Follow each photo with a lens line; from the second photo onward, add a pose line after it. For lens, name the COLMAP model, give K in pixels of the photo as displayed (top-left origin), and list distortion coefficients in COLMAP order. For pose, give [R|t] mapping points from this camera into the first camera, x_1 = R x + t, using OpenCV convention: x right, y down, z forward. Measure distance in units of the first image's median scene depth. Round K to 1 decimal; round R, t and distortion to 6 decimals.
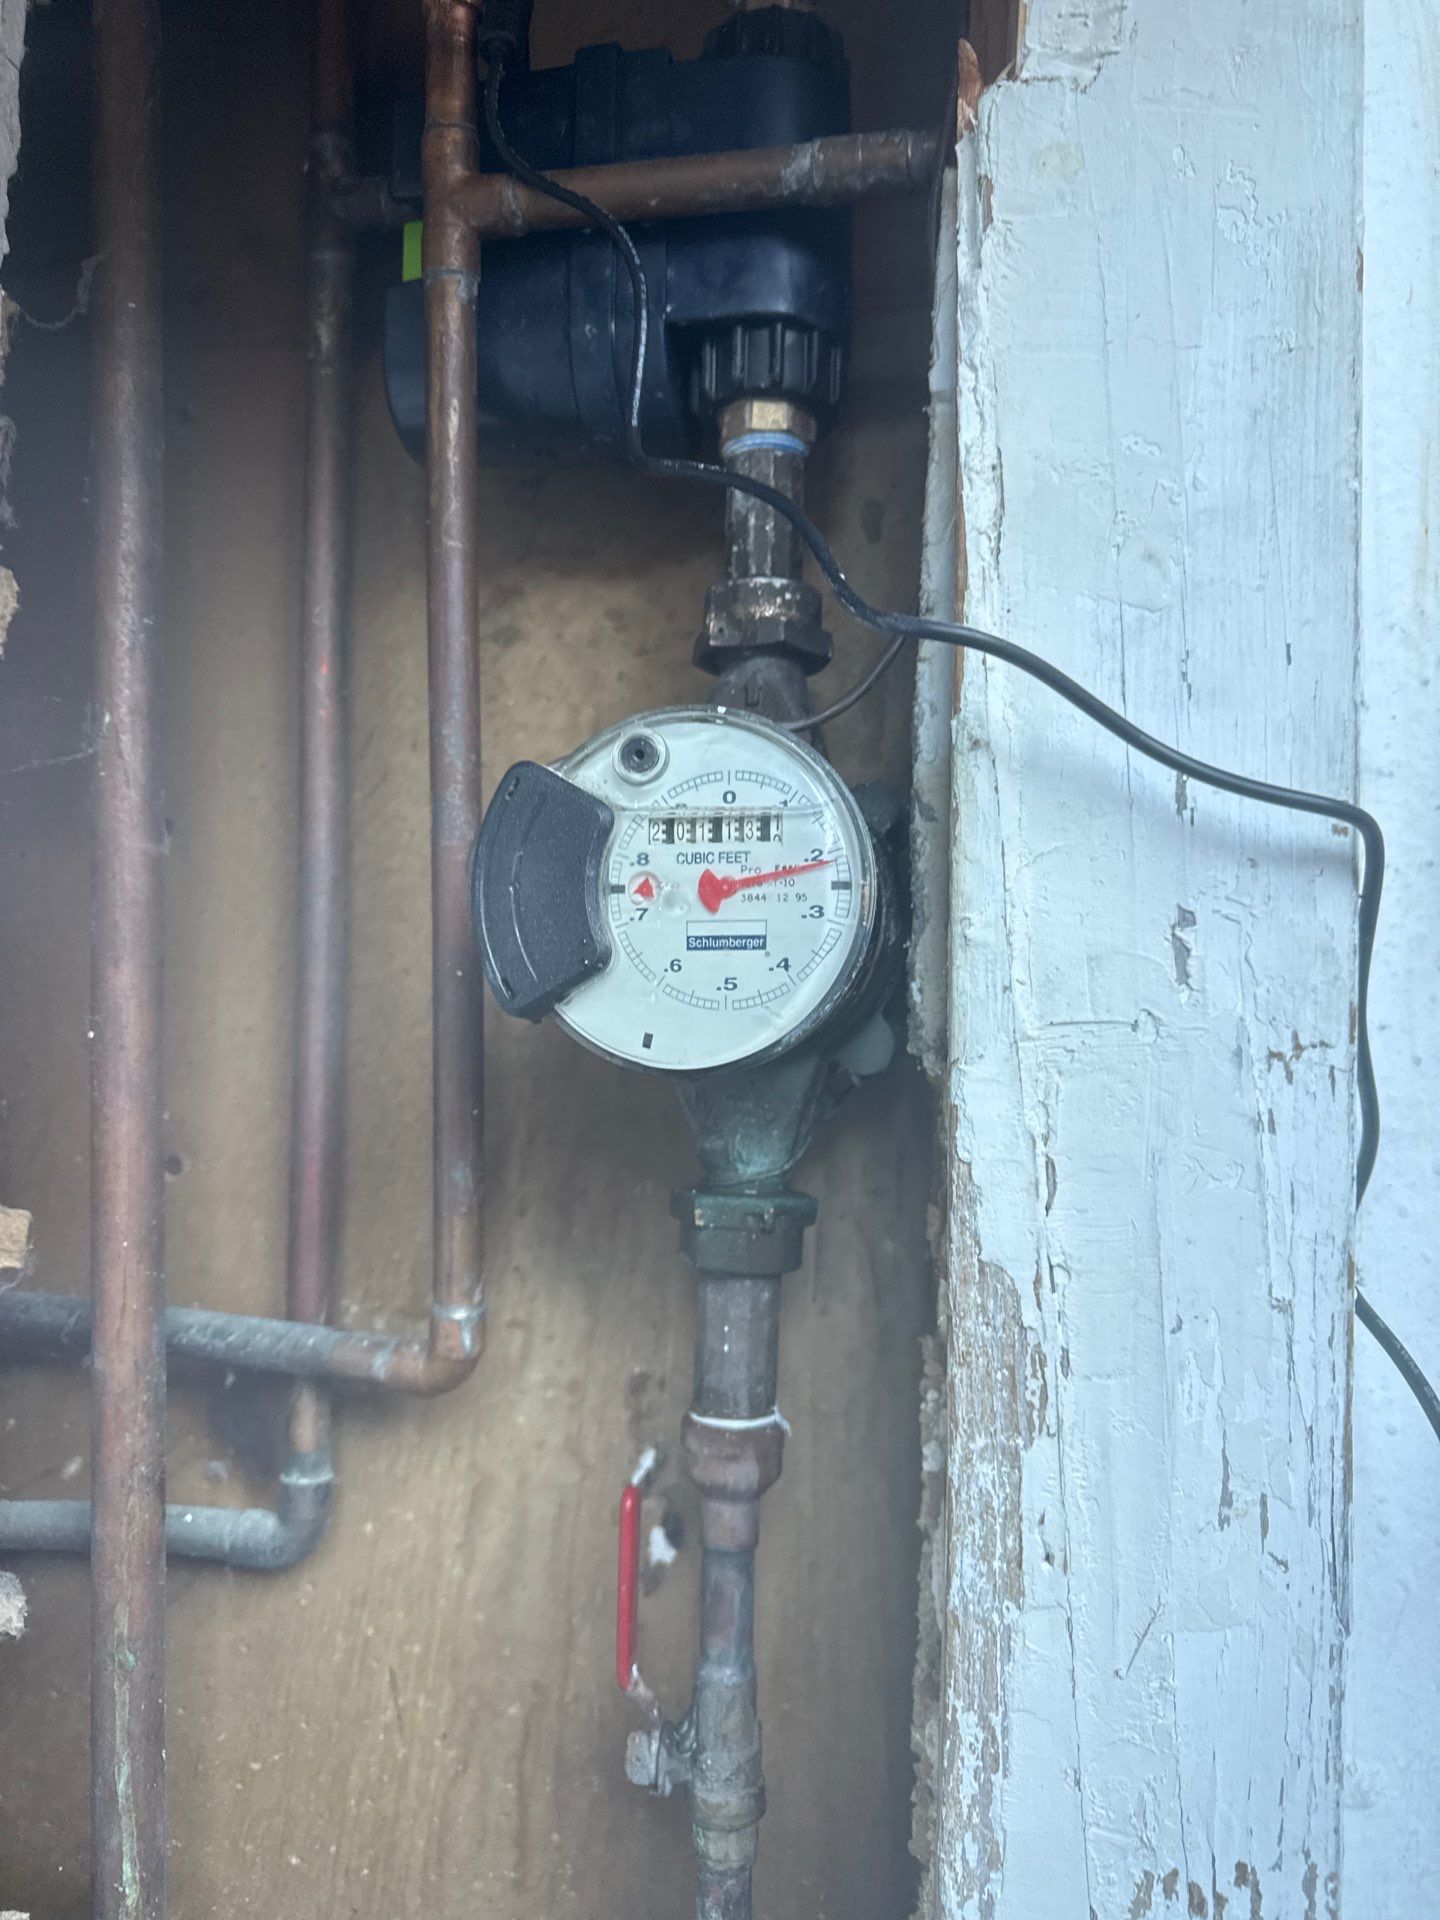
lens RADIAL K [[1412.2, 0, 741.3], [0, 1412.2, 931.5], [0, 0, 1]] dist [0.002980, -0.029766]
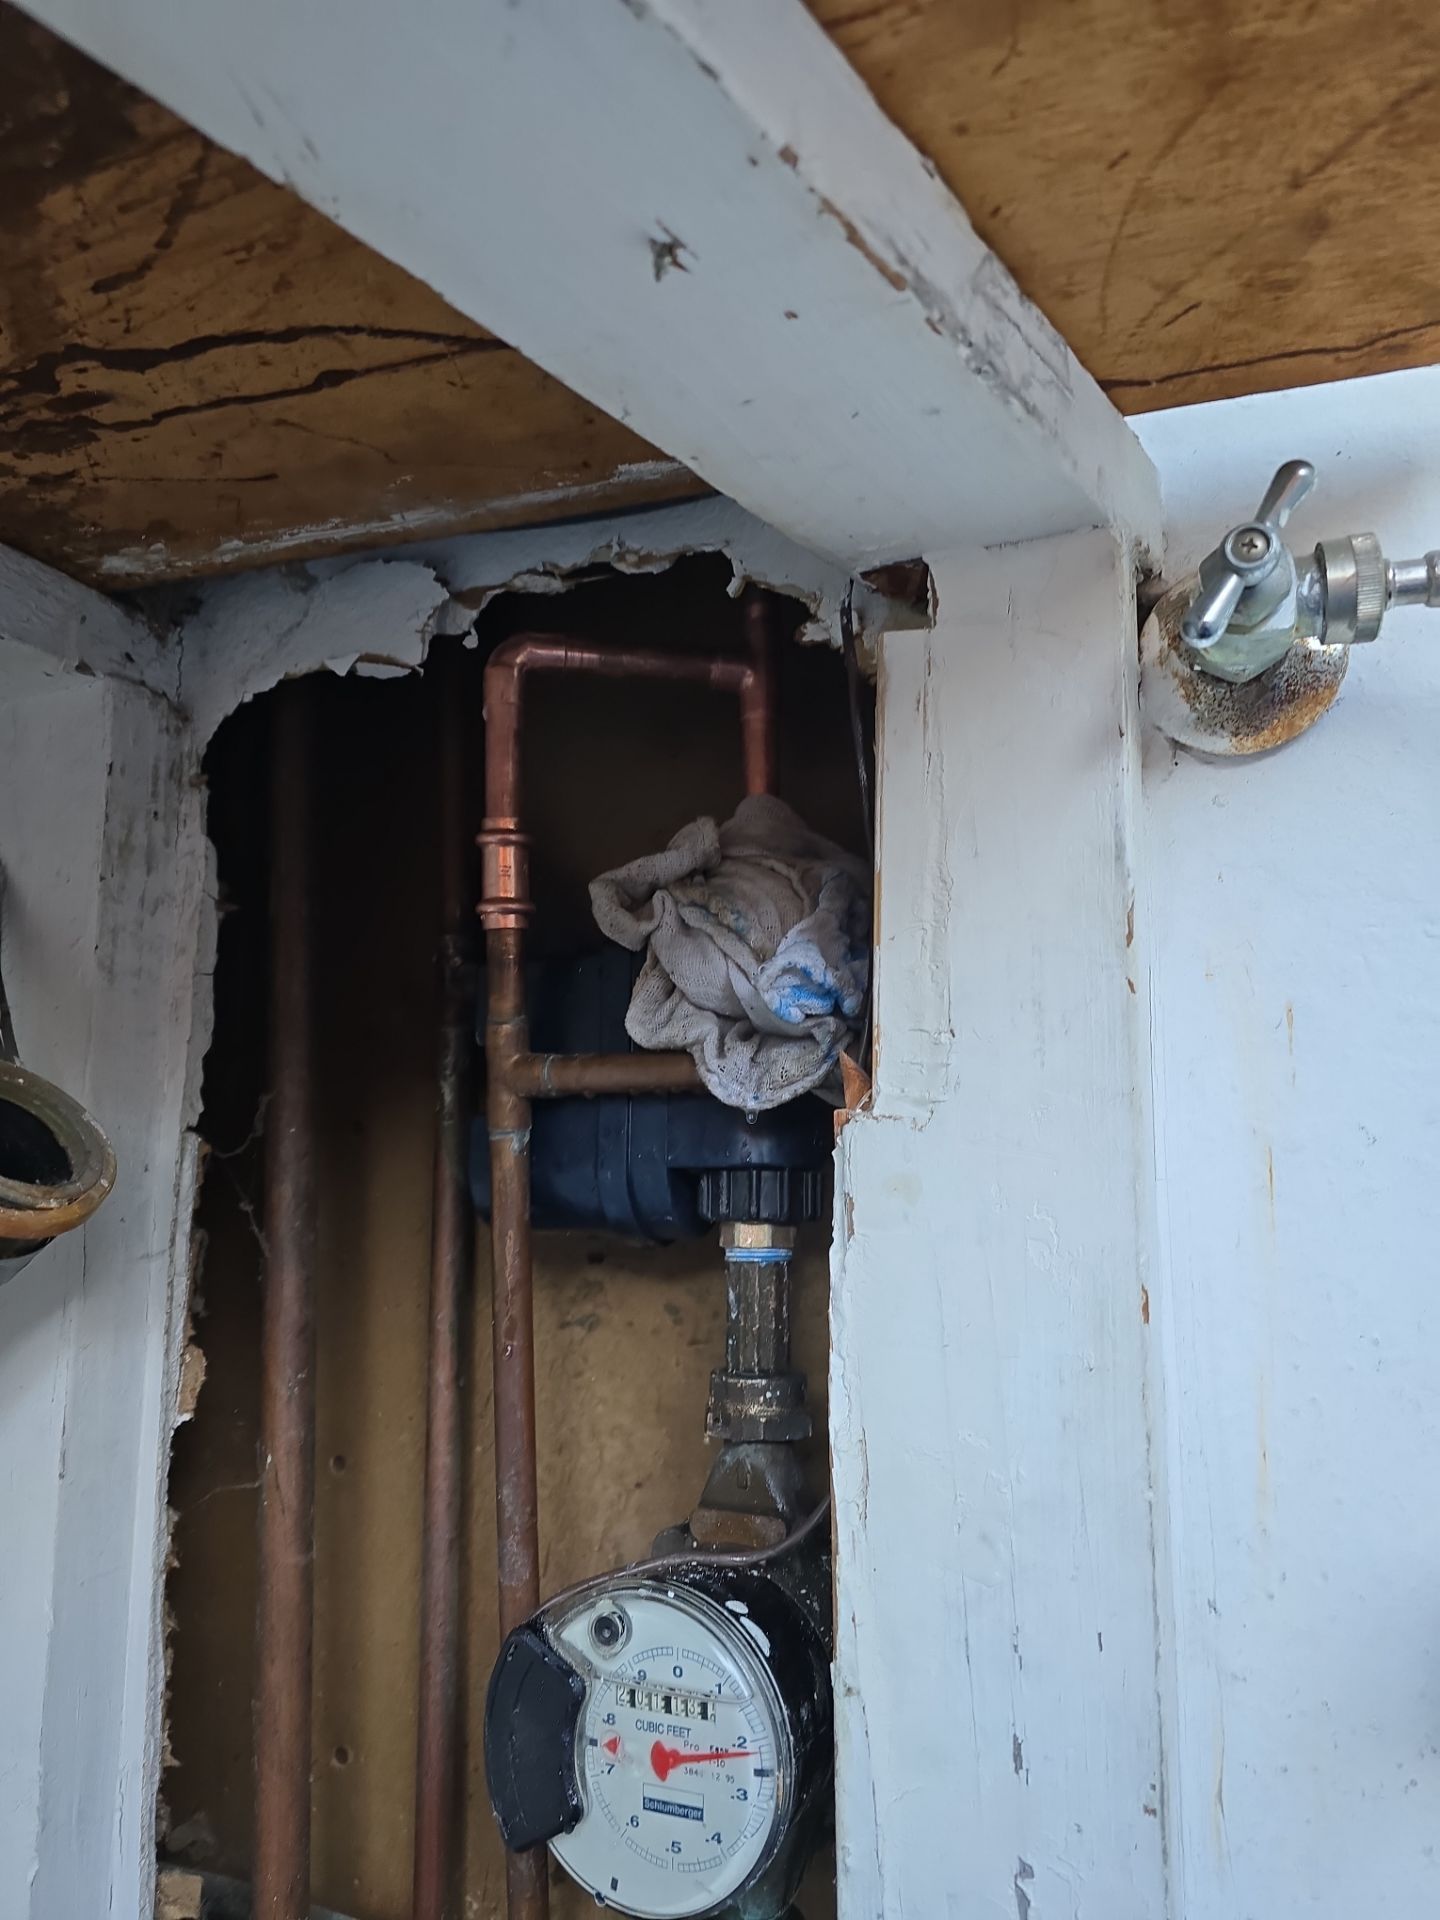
lens RADIAL K [[1328.5, 0, 716.9], [0, 1328.5, 951.0], [0, 0, 1]] dist [0.050485, -0.064511]
pose [[0.976054, -0.051890, -0.211249, 0.308929], [0.026425, 0.992224, -0.121630, -0.584780], [0.215918, 0.113136, 0.969835, -0.211048]]
